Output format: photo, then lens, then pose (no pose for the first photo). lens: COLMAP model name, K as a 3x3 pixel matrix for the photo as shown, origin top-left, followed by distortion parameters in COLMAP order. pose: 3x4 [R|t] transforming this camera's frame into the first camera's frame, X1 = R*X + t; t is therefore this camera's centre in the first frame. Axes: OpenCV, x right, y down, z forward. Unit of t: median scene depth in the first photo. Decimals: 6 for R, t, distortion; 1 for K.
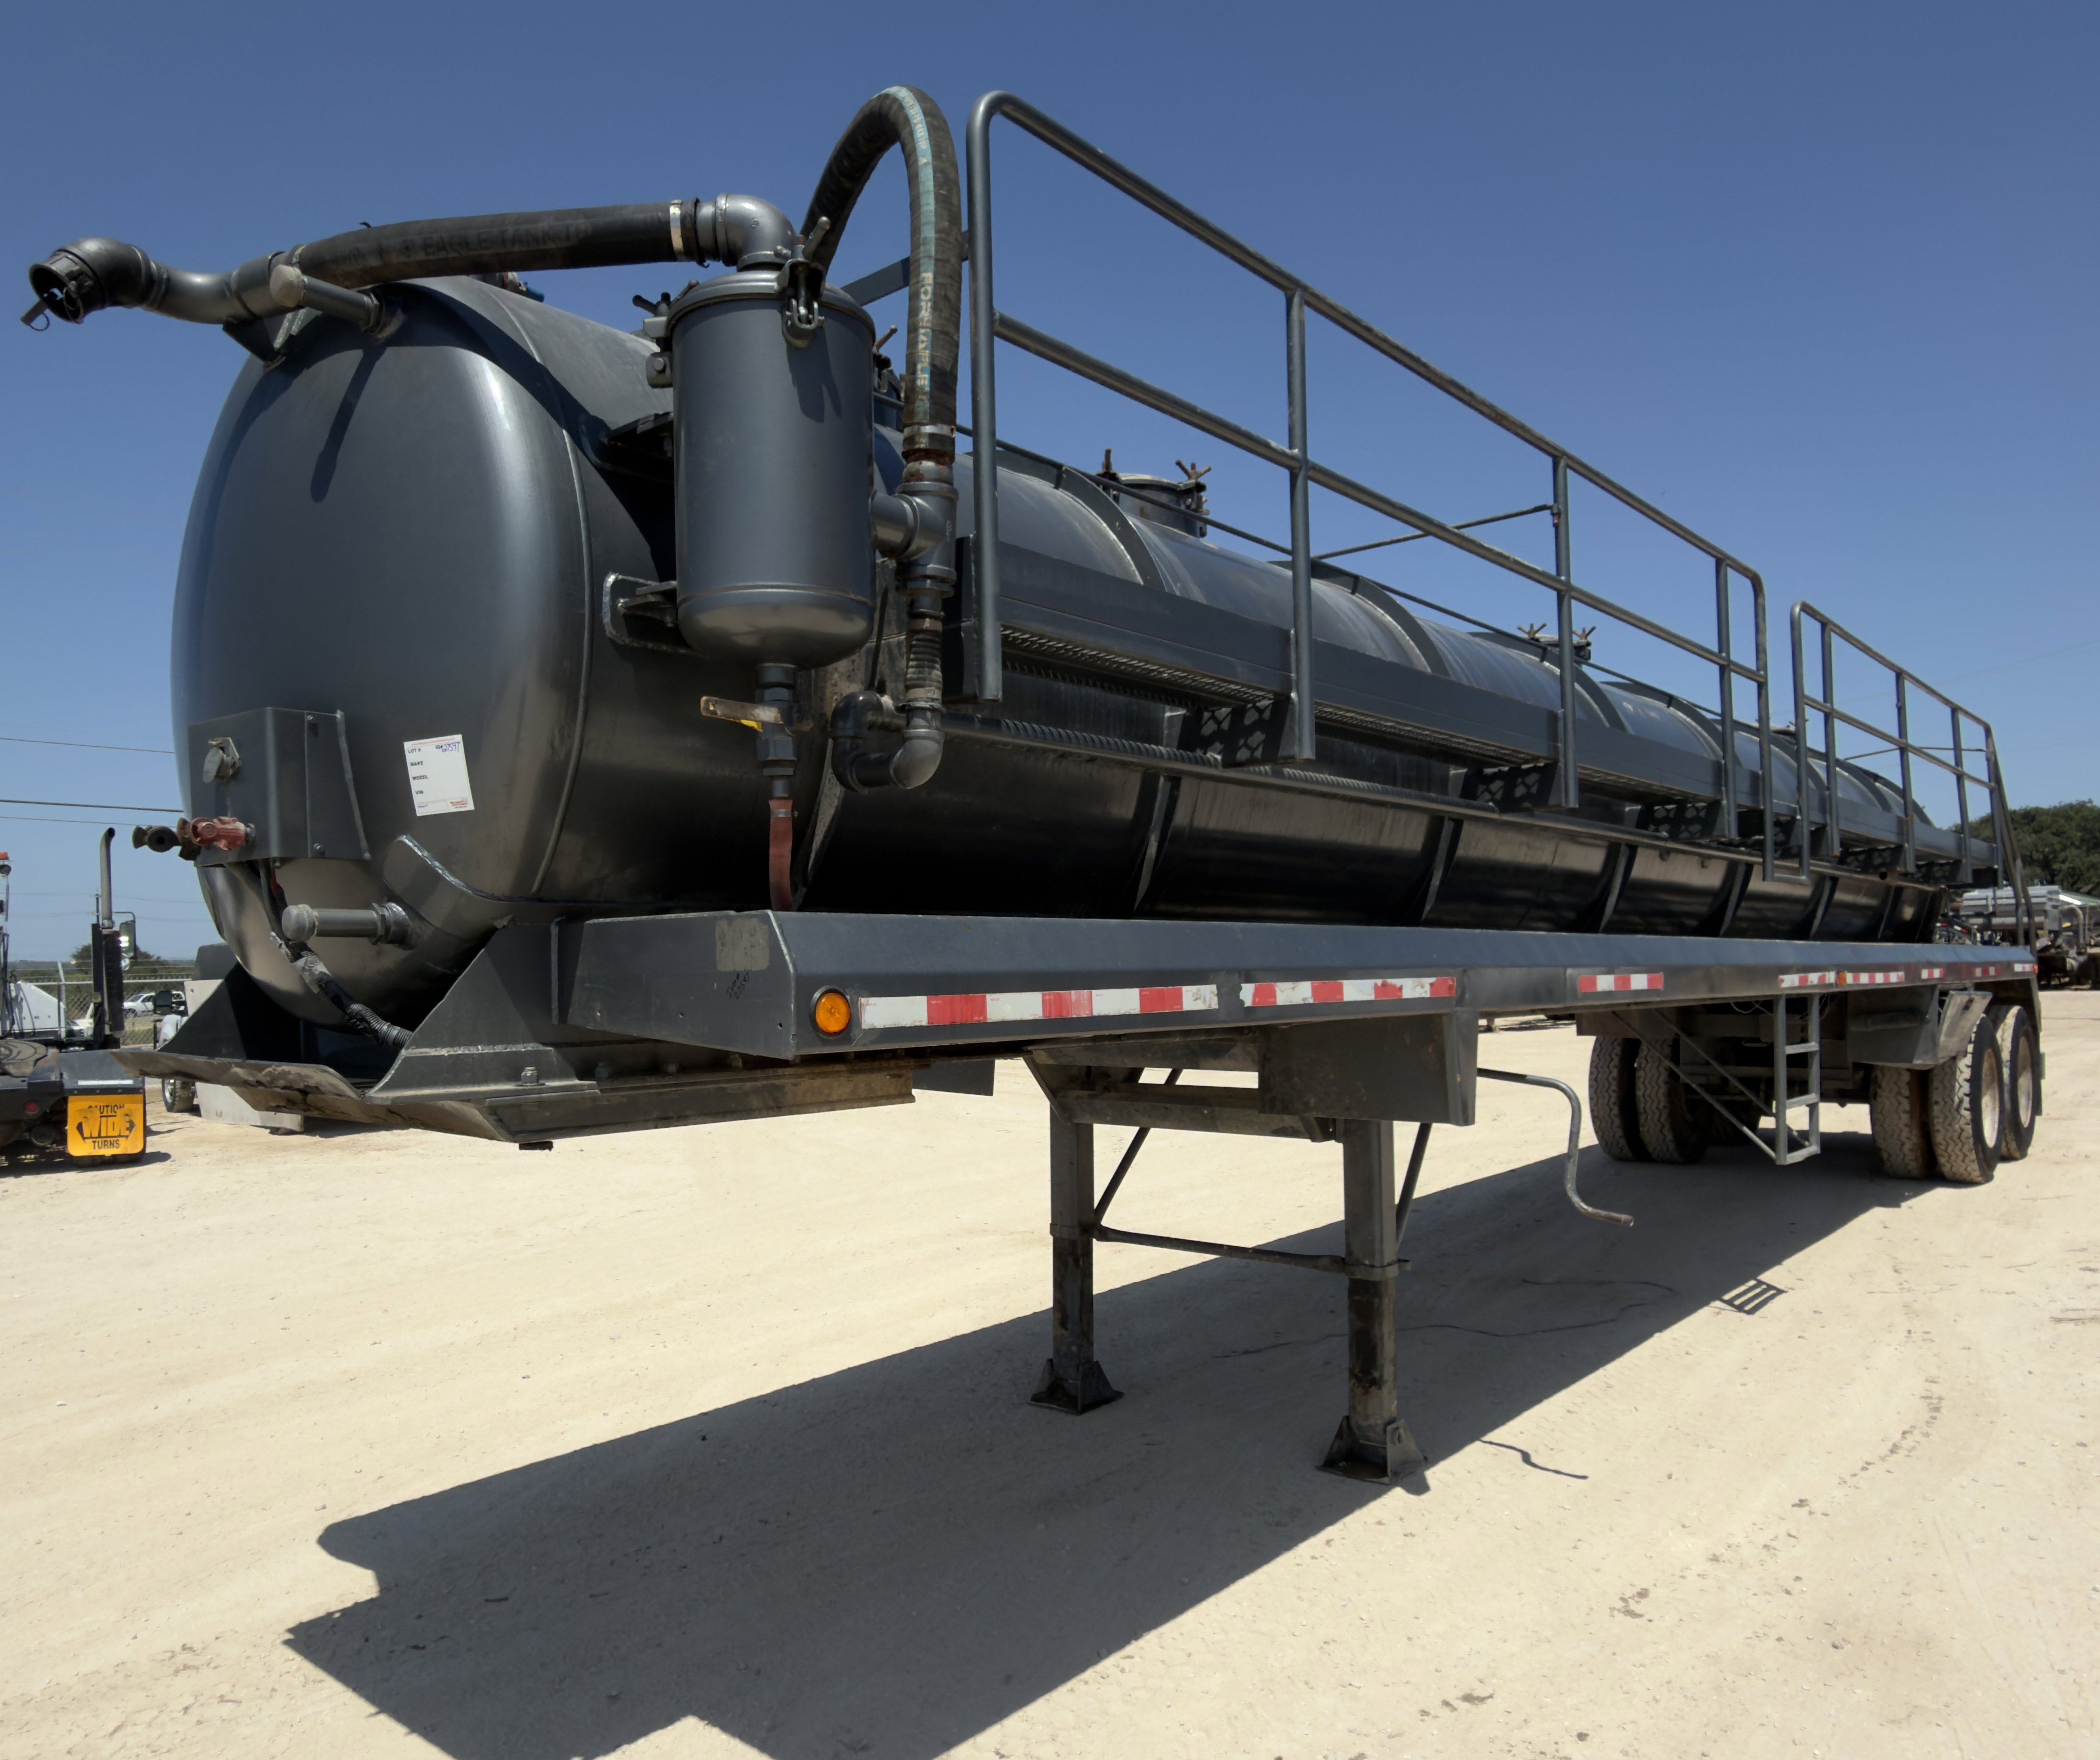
lens RADIAL K [[1487.0, 0, 1050.0], [0, 1487.0, 880.0], [0, 0, 1]] dist [0.006552, 0.004551]
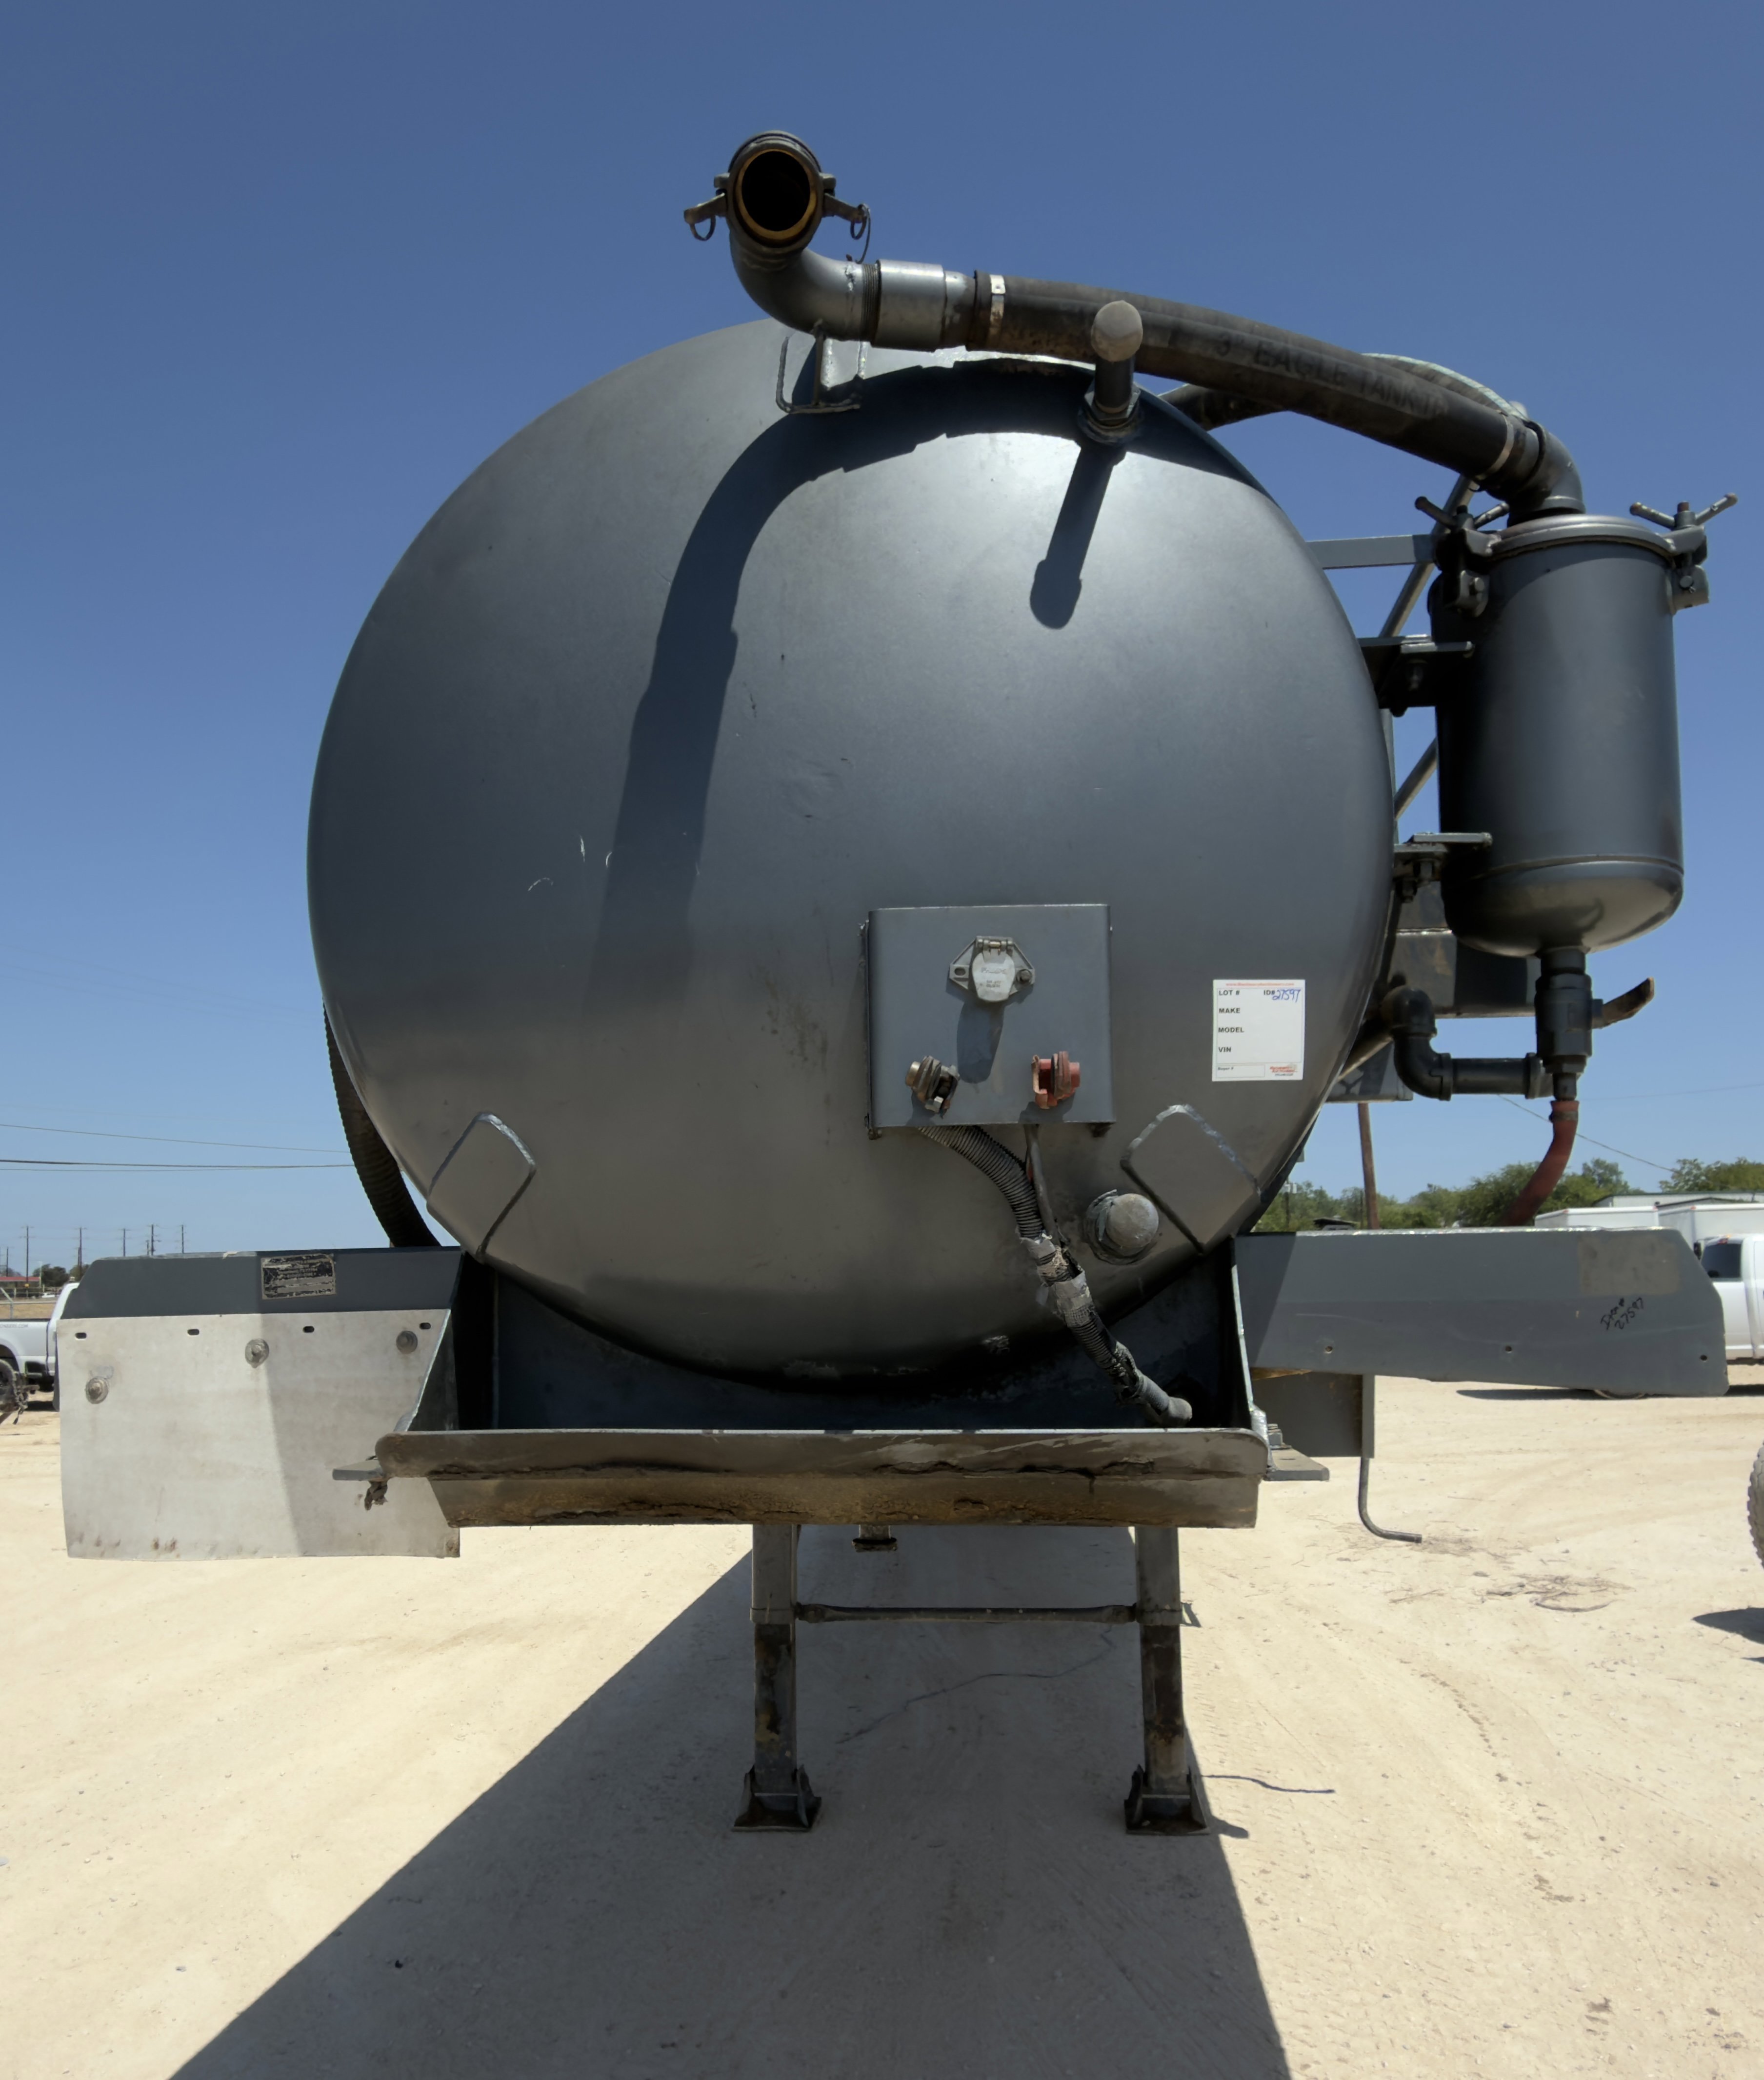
lens RADIAL K [[1527.9, 0, 882.4], [0, 1527.9, 1105.1], [0, 0, 1]] dist [-0.001333, 0.000016]
pose [[0.810588, 0.081690, 0.579891, -0.559009], [-0.035151, 0.995224, -0.091064, 0.024299], [-0.584561, 0.053432, 0.809589, 0.273758]]
